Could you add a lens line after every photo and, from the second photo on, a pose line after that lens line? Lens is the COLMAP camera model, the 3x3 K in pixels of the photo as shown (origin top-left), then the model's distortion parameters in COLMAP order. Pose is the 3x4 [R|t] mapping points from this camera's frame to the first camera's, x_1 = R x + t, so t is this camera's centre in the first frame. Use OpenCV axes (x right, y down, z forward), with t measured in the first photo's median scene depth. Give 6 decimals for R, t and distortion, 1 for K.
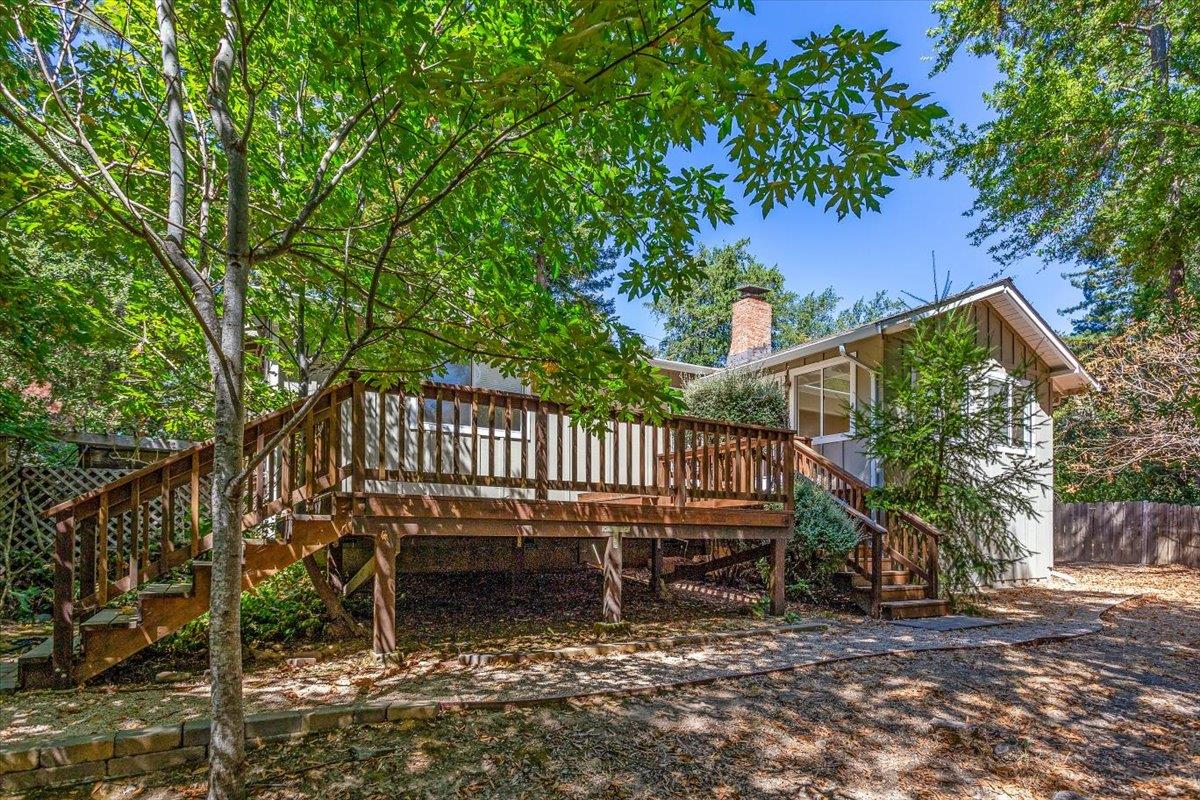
lens RADIAL K [[679.5, 0, 600.0], [0, 679.5, 400.0], [0, 0, 1]] dist [0.000231, 0.000090]
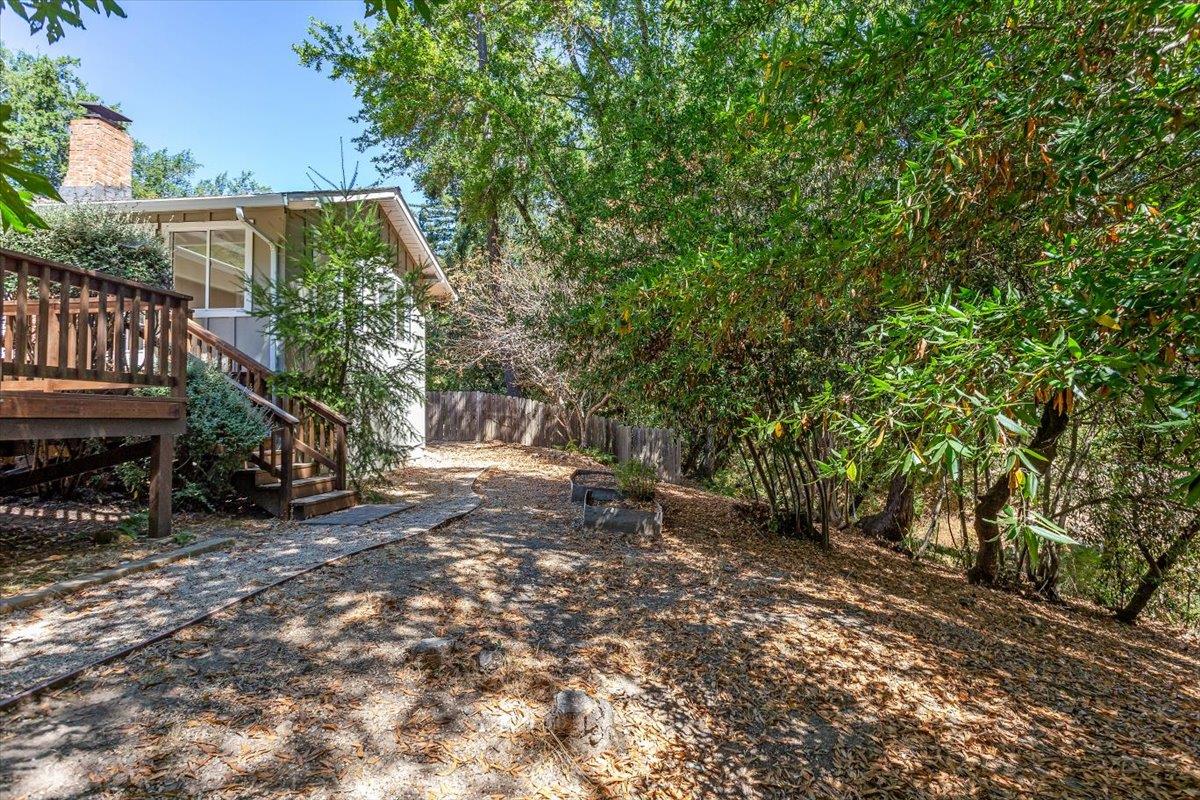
lens RADIAL K [[635.2, 0, 610.3], [0, 635.2, 372.5], [0, 0, 1]] dist [0.000927, 0.001467]
pose [[0.593479, 0.044949, 0.803594, -0.012684], [-0.147927, 0.987522, 0.054011, 0.022191], [-0.791139, -0.150927, 0.592723, 0.178567]]
